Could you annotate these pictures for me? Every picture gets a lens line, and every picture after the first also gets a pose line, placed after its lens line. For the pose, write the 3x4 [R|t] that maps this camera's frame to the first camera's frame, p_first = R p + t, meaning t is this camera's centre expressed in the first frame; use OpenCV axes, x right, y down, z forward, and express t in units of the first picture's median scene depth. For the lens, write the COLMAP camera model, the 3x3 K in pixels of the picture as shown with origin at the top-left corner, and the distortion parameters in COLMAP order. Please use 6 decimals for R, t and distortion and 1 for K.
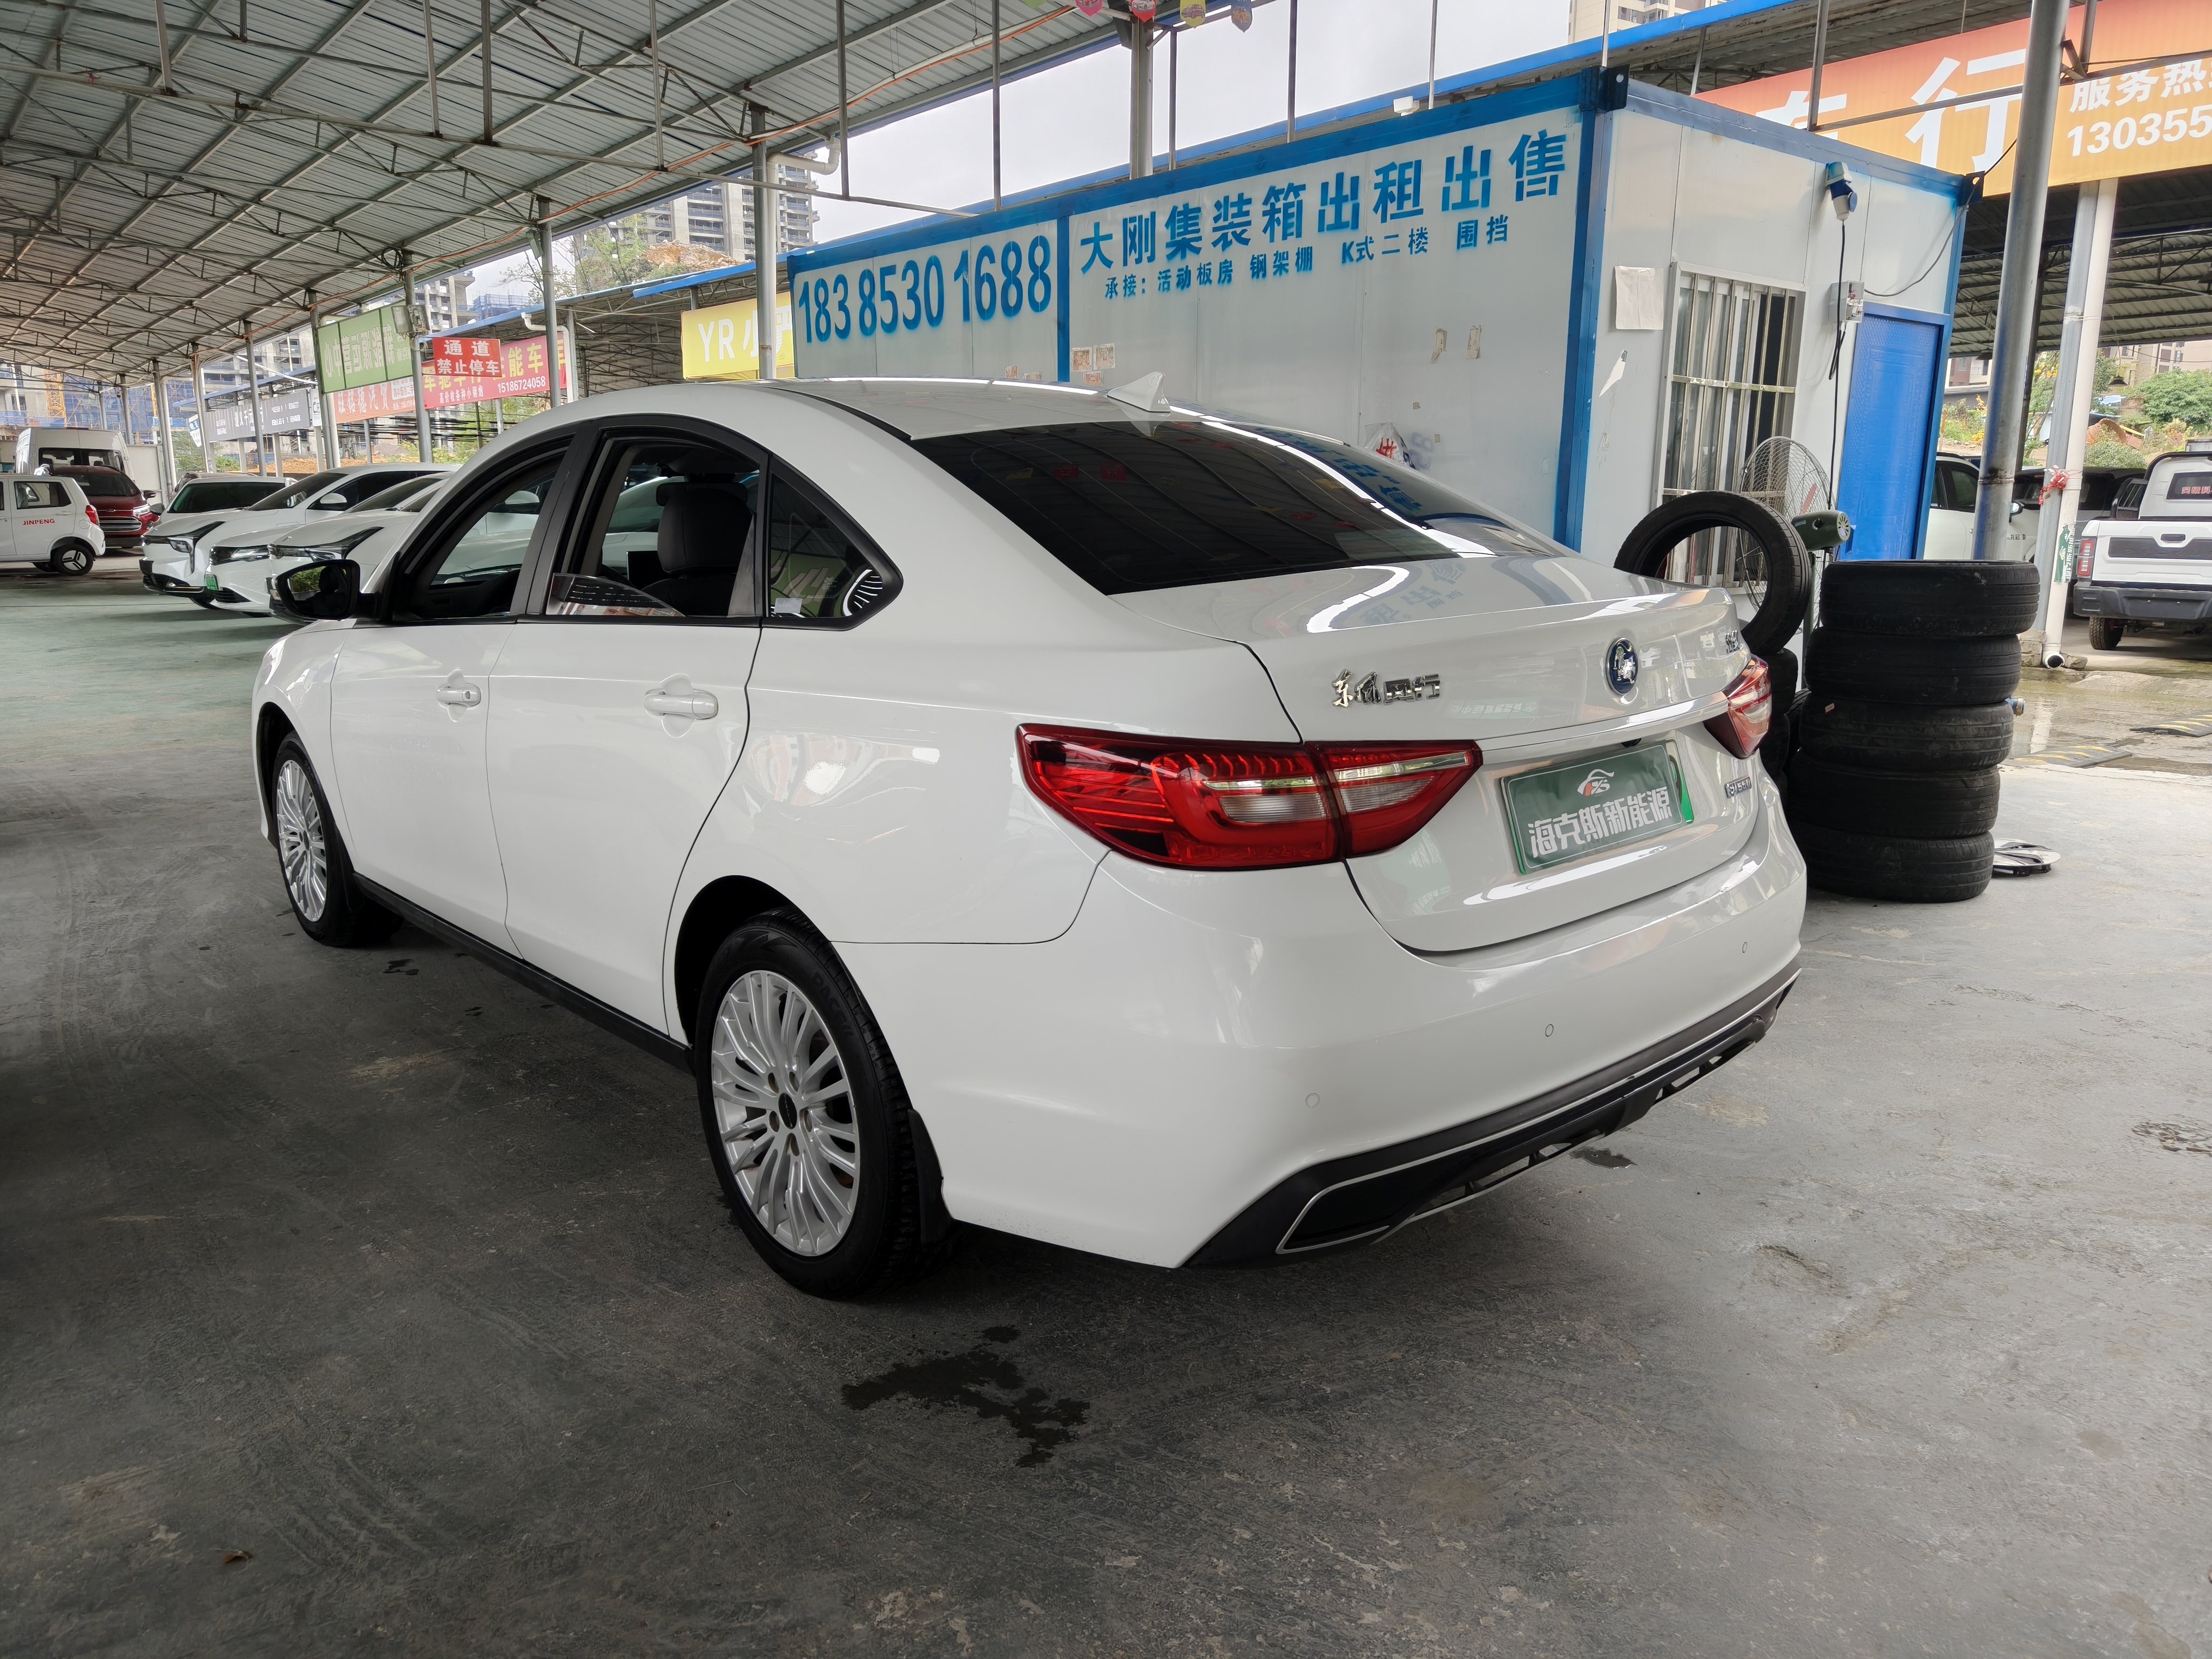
lens RADIAL K [[1535.8, 0, 1106.0], [0, 1535.8, 829.5], [0, 0, 1]] dist [0.006423, 0.004988]
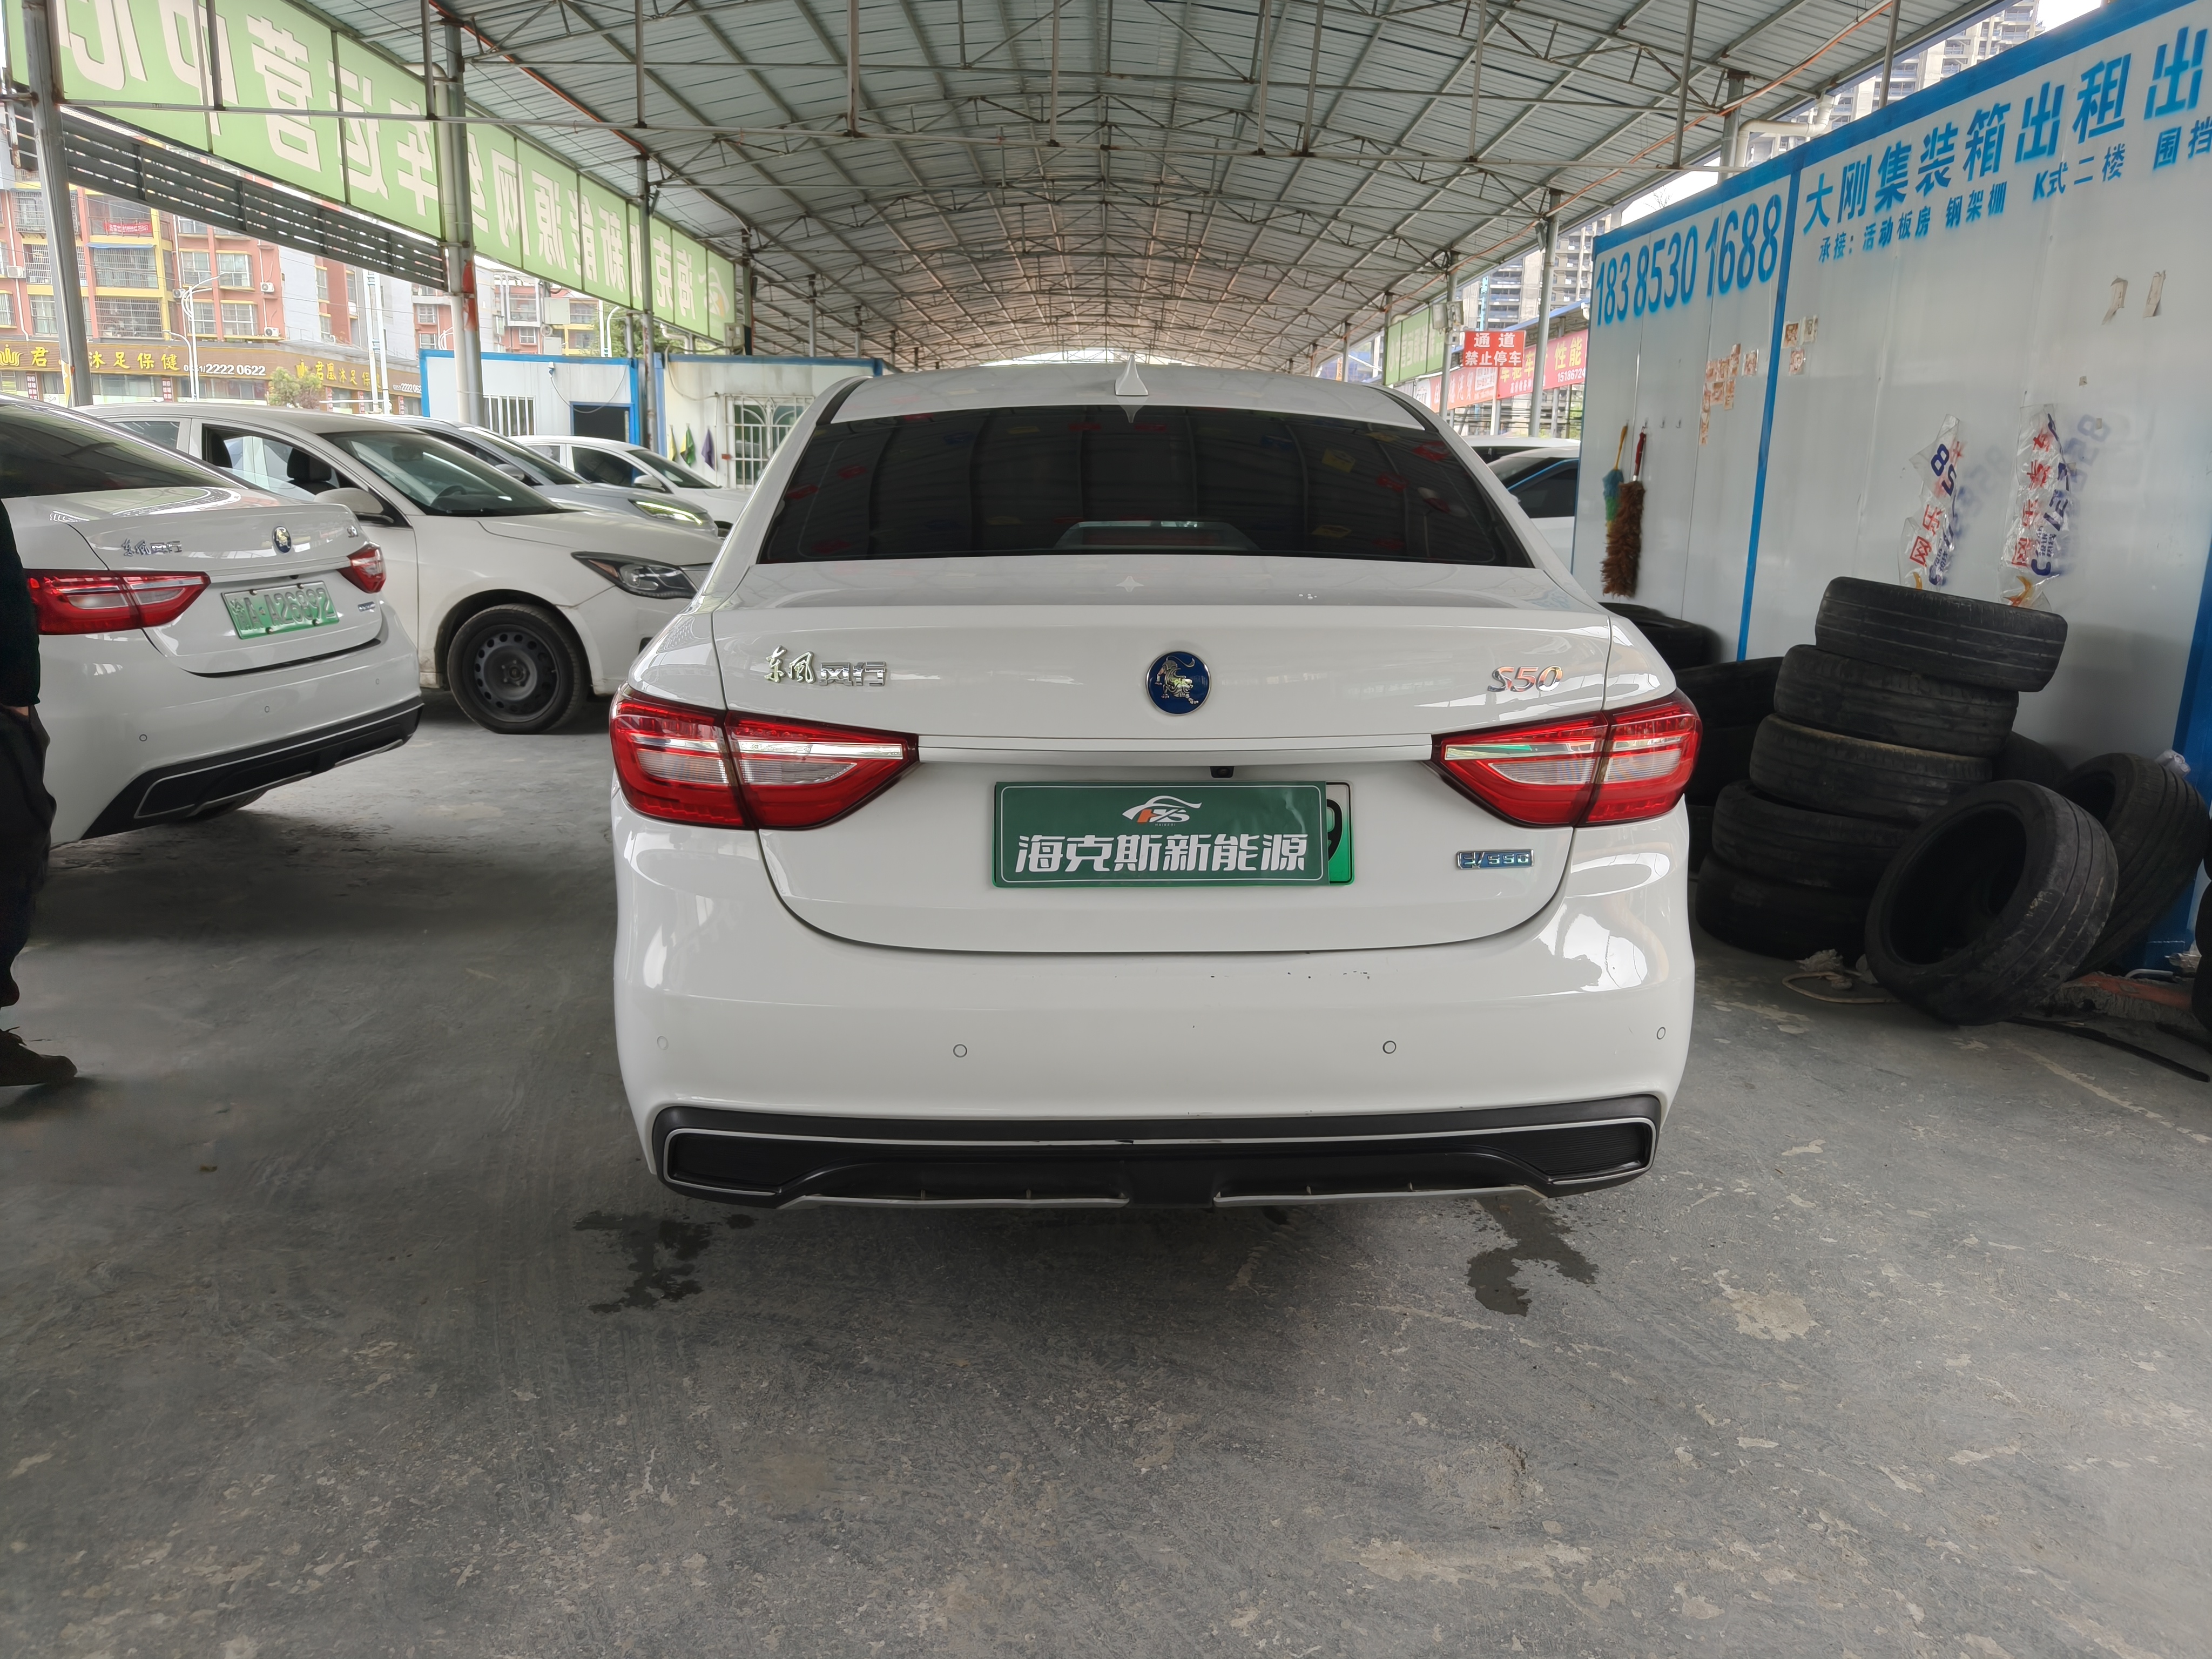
lens RADIAL K [[1541.8, 0, 1117.9], [0, 1541.8, 822.4], [0, 0, 1]] dist [0.008727, 0.006224]
pose [[0.779478, 0.155889, -0.606723, 0.311338], [-0.154715, 0.986445, 0.054686, -0.025280], [0.607023, 0.051242, 0.793030, 0.102273]]
